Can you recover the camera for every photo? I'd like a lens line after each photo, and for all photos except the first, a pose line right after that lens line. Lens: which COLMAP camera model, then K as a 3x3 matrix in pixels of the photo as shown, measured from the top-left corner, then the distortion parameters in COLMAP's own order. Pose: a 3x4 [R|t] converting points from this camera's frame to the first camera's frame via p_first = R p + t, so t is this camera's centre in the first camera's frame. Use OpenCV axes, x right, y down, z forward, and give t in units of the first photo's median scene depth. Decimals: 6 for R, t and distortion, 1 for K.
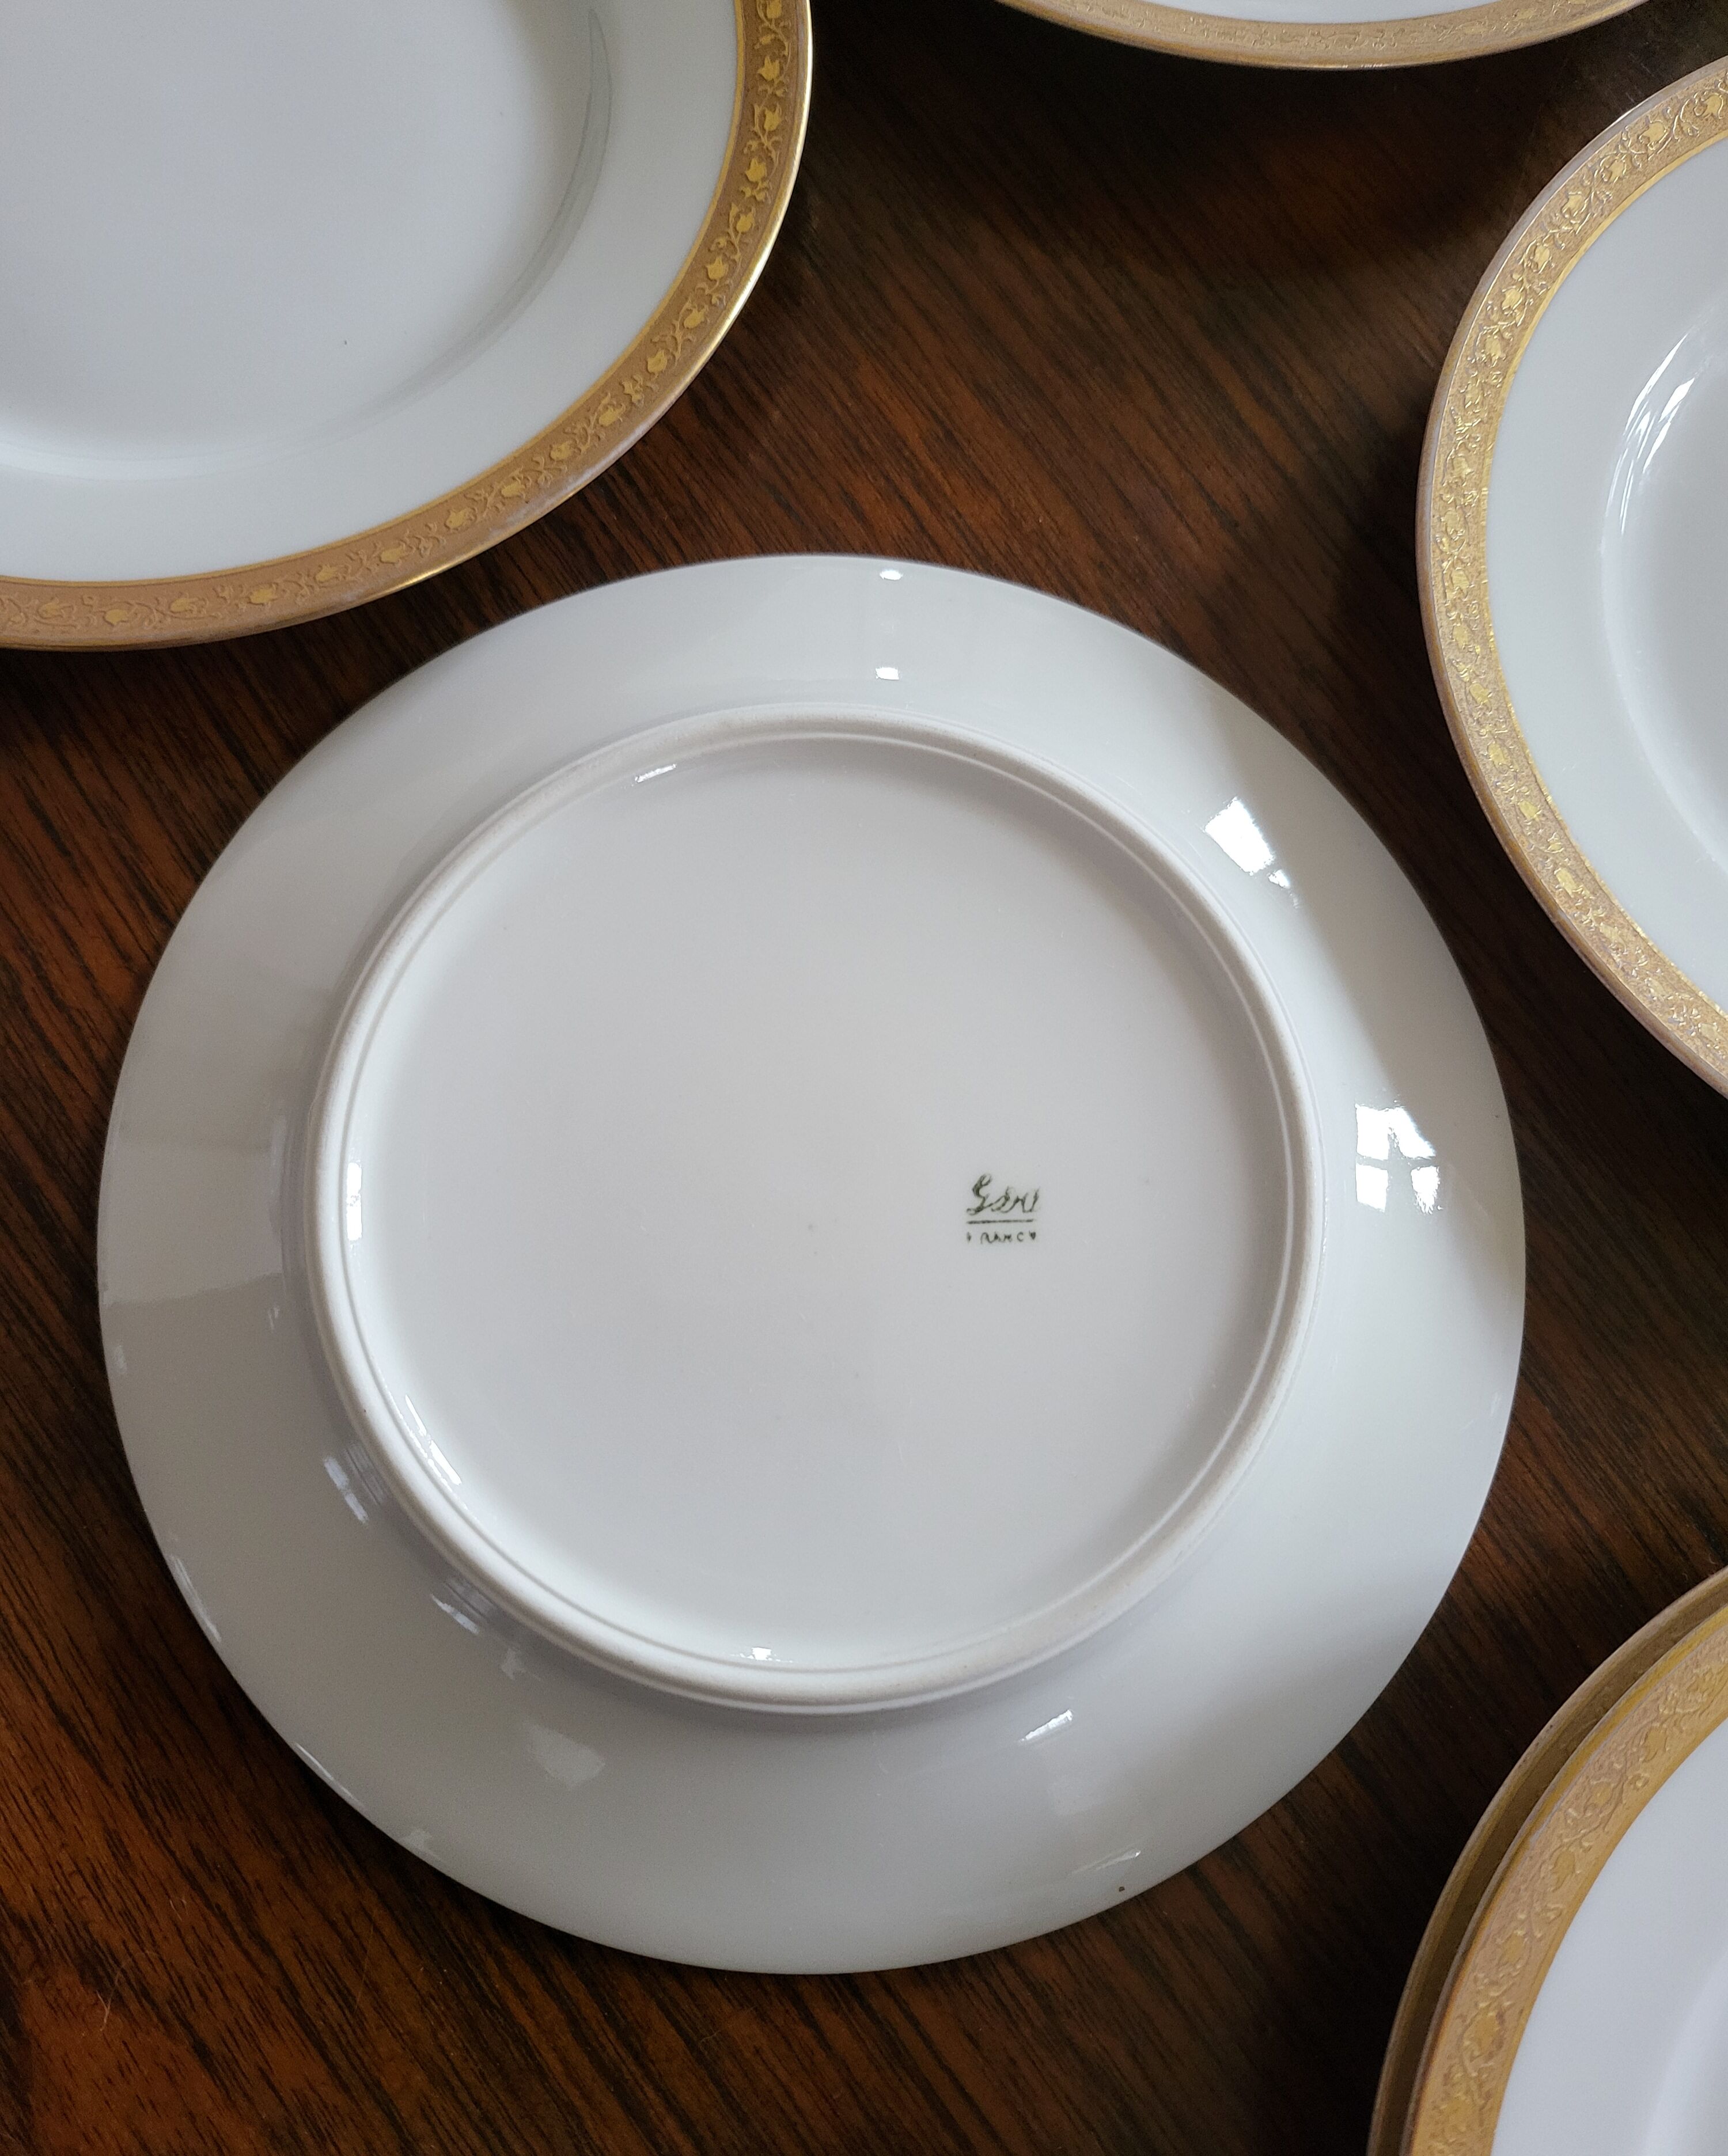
lens RADIAL K [[1599.0, 0, 874.0], [0, 1599.0, 1076.6], [0, 0, 1]] dist [0.028516, -0.052084]
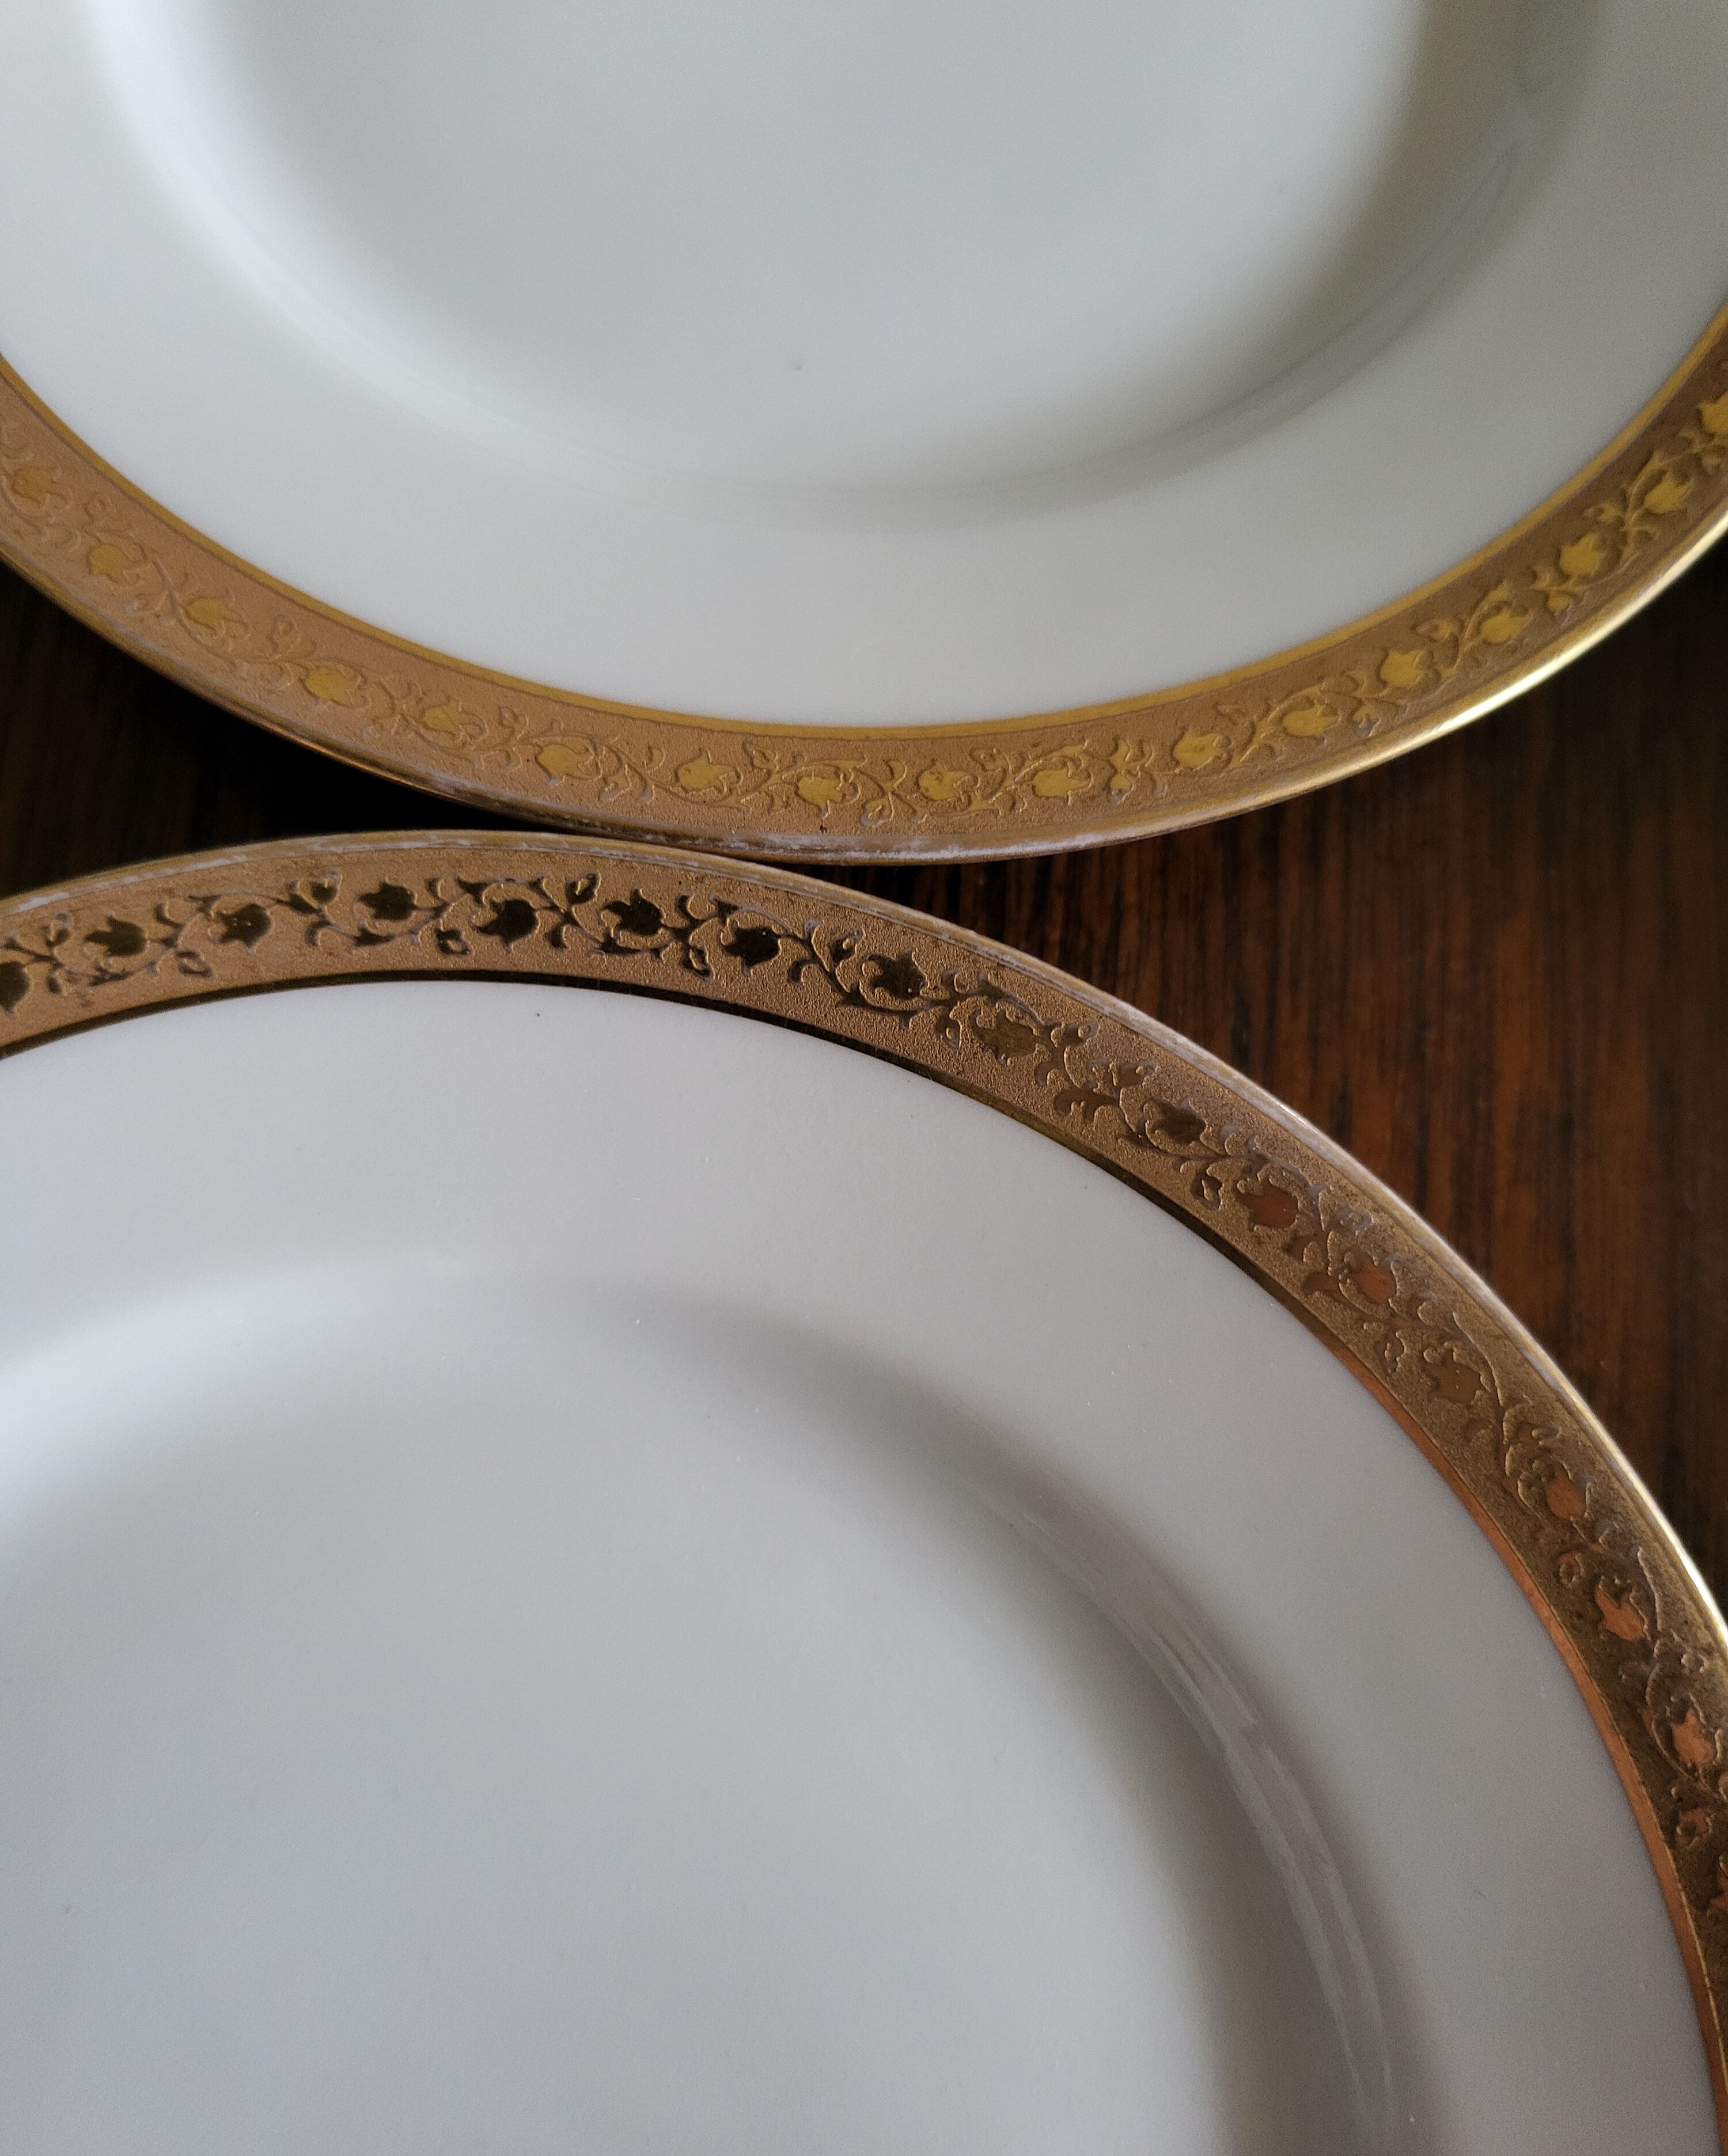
lens RADIAL K [[1713.6, 0, 864.0], [0, 1713.6, 1078.0], [0, 0, 1]] dist [-0.030427, -0.005112]
pose [[0.774972, 0.621251, -0.116040, -0.084079], [-0.620331, 0.782850, 0.048317, -0.306219], [0.120859, 0.034539, 0.992069, 0.416360]]
